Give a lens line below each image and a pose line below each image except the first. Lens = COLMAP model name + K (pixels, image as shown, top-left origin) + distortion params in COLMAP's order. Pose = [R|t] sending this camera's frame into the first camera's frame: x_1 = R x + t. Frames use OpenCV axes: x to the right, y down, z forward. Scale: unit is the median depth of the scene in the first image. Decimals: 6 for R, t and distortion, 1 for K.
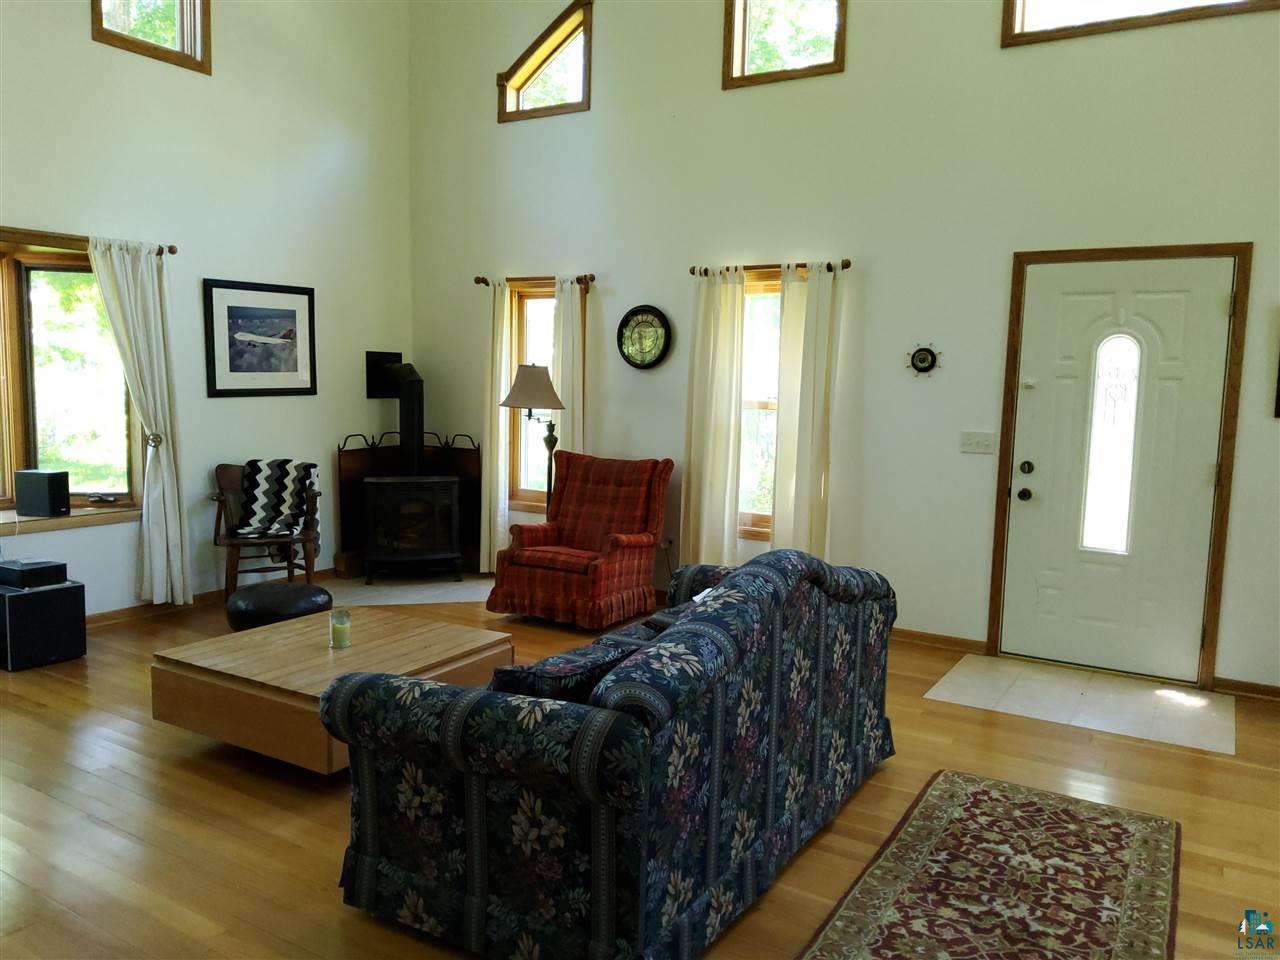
lens RADIAL K [[966.6, 0, 639.4], [0, 966.6, 477.8], [0, 0, 1]] dist [0.057718, -0.000139]
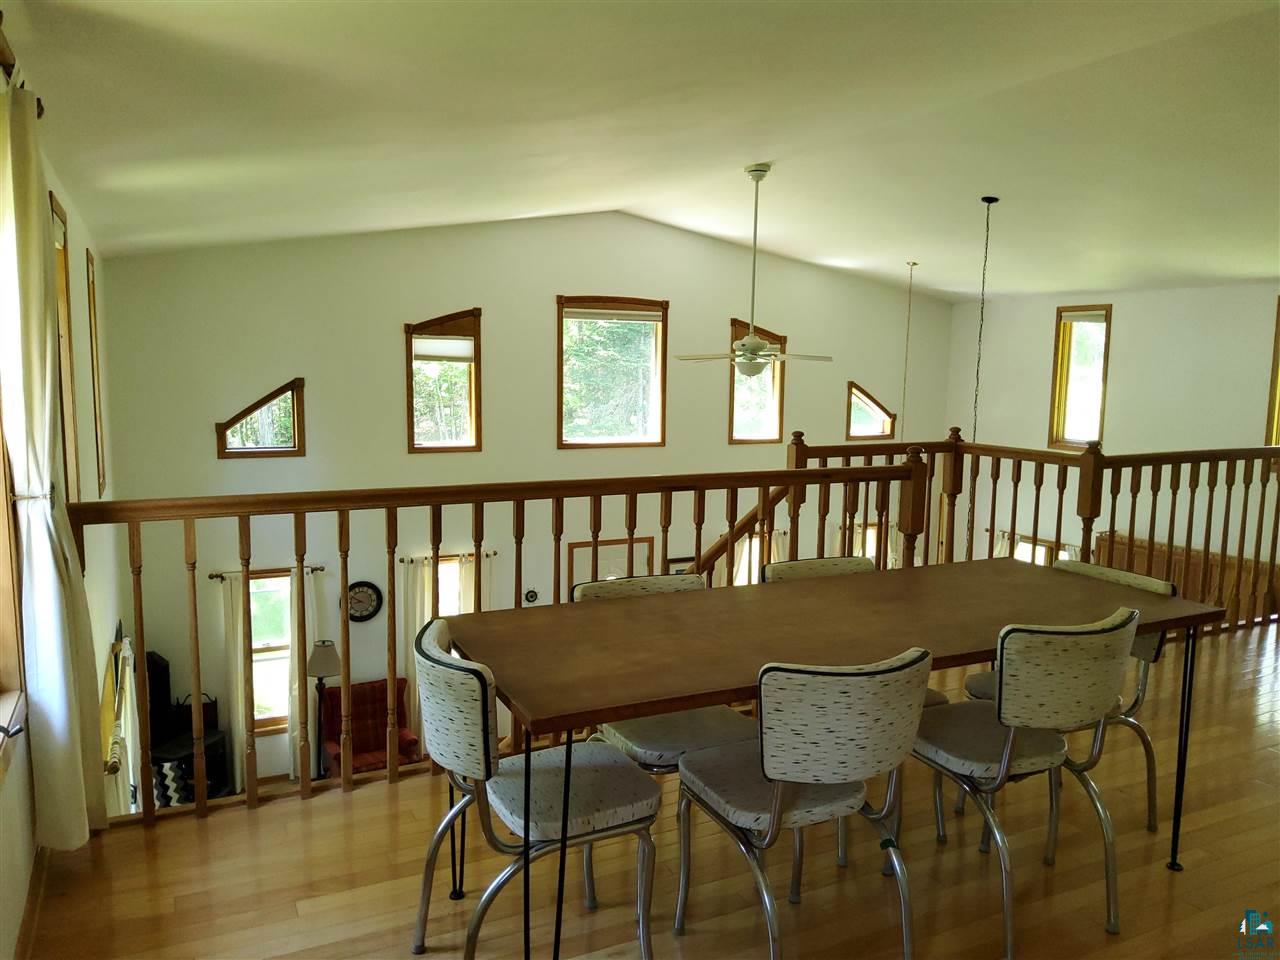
lens RADIAL K [[966.6, 0, 640.1], [0, 966.6, 480.7], [0, 0, 1]] dist [0.057718, -0.000139]
pose [[0.531965, -0.116085, 0.838772, -1.035554], [0.087453, 0.992793, 0.081937, -0.425261], [-0.842239, 0.029765, 0.538283, -0.209617]]
